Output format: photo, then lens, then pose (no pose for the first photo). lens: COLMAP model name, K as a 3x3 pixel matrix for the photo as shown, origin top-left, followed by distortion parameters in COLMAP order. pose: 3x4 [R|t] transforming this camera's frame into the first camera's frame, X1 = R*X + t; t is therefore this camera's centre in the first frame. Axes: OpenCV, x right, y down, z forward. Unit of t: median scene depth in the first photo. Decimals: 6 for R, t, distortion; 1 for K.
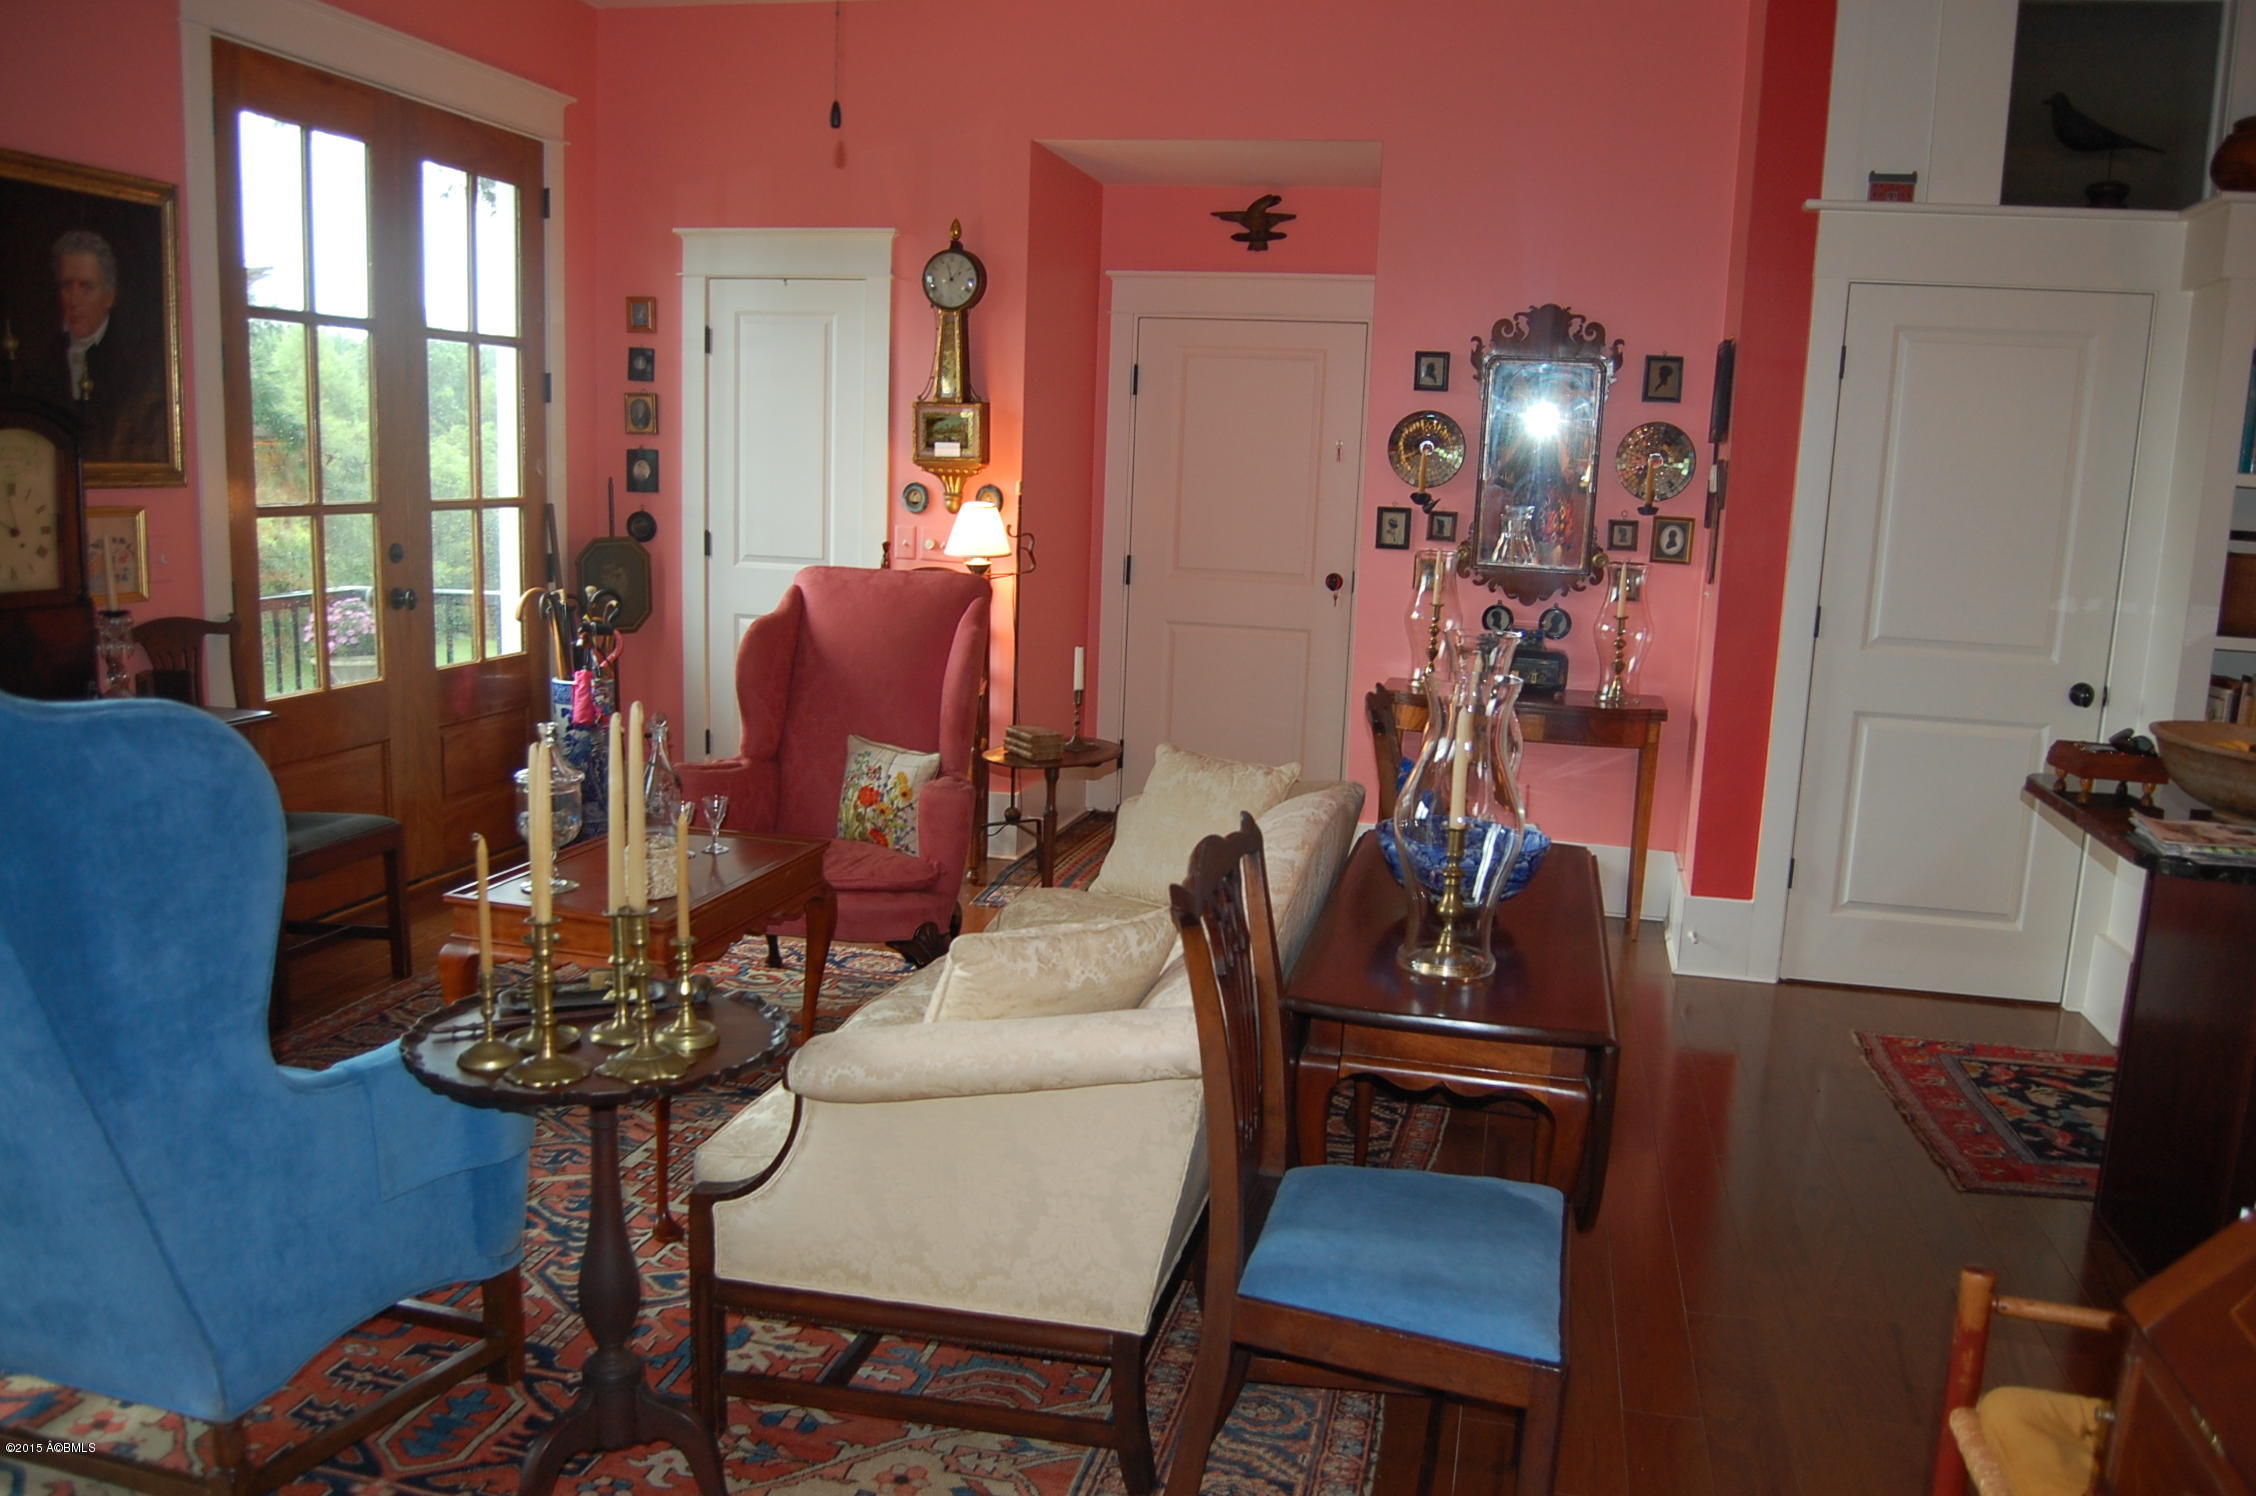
lens RADIAL K [[1792.9, 0, 1136.2], [0, 1792.9, 755.1], [0, 0, 1]] dist [-0.064163, 0.011578]
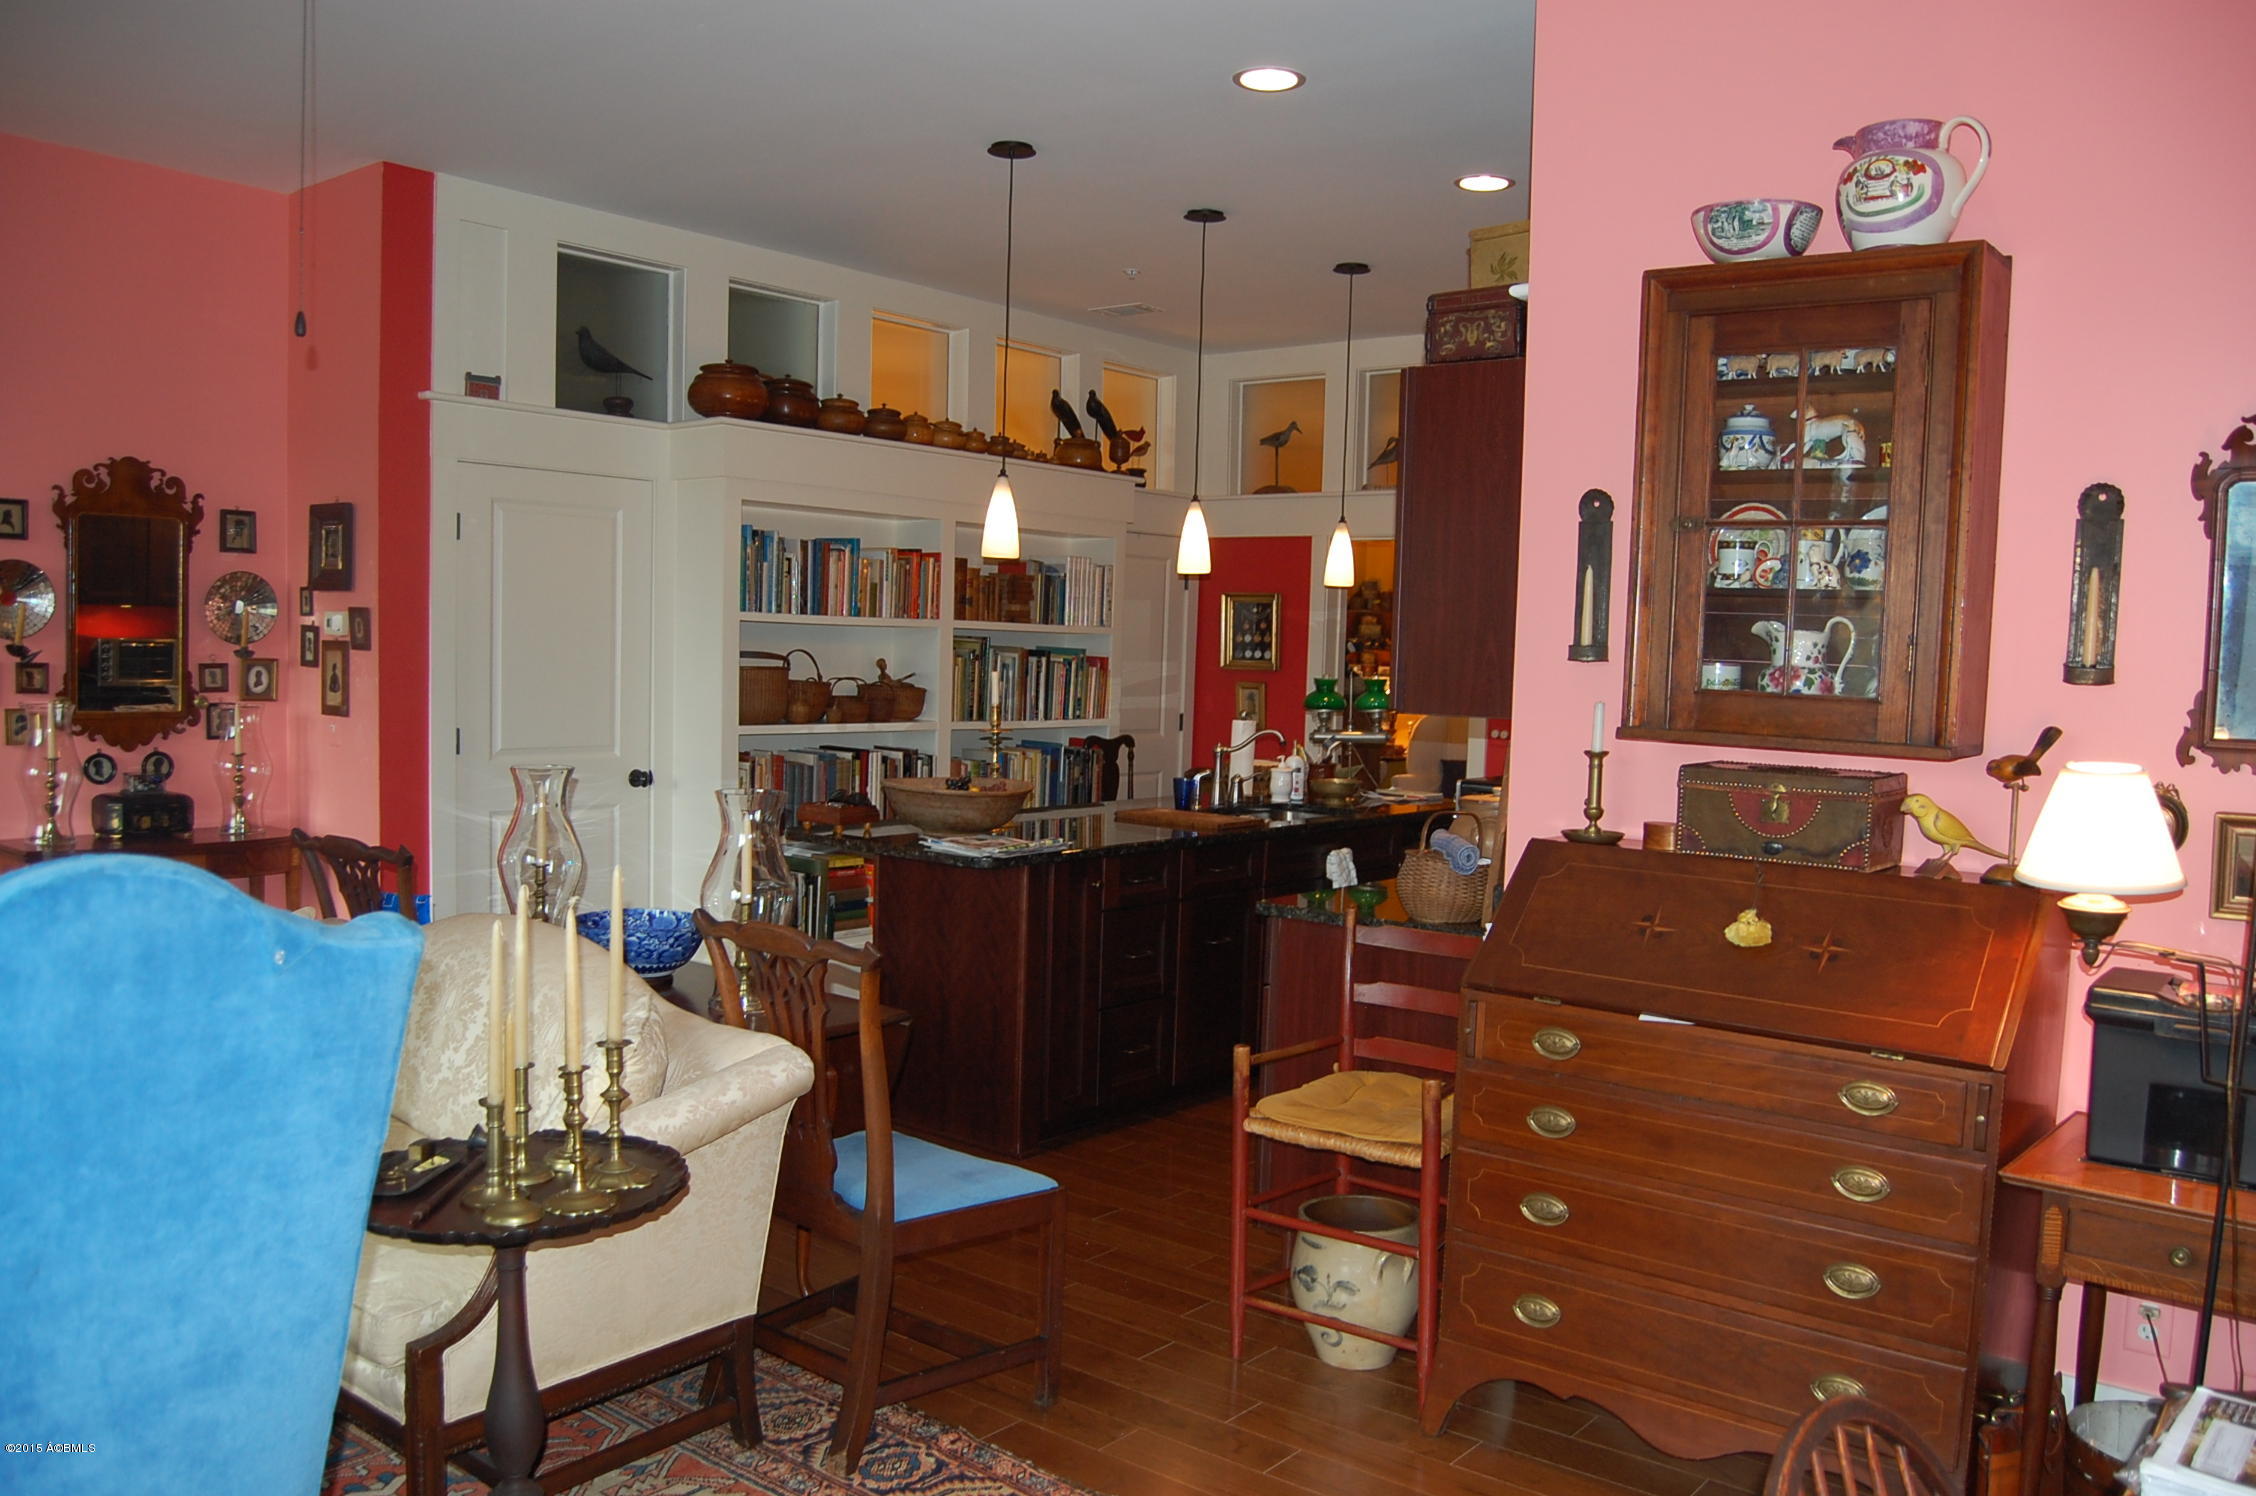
lens RADIAL K [[1792.9, 0, 1117.9], [0, 1792.9, 756.7], [0, 0, 1]] dist [-0.064163, 0.011578]
pose [[0.448067, -0.086513, 0.889804, -0.425173], [0.137680, 0.990110, 0.026936, -0.031536], [-0.883335, 0.110439, 0.455547, 0.056509]]
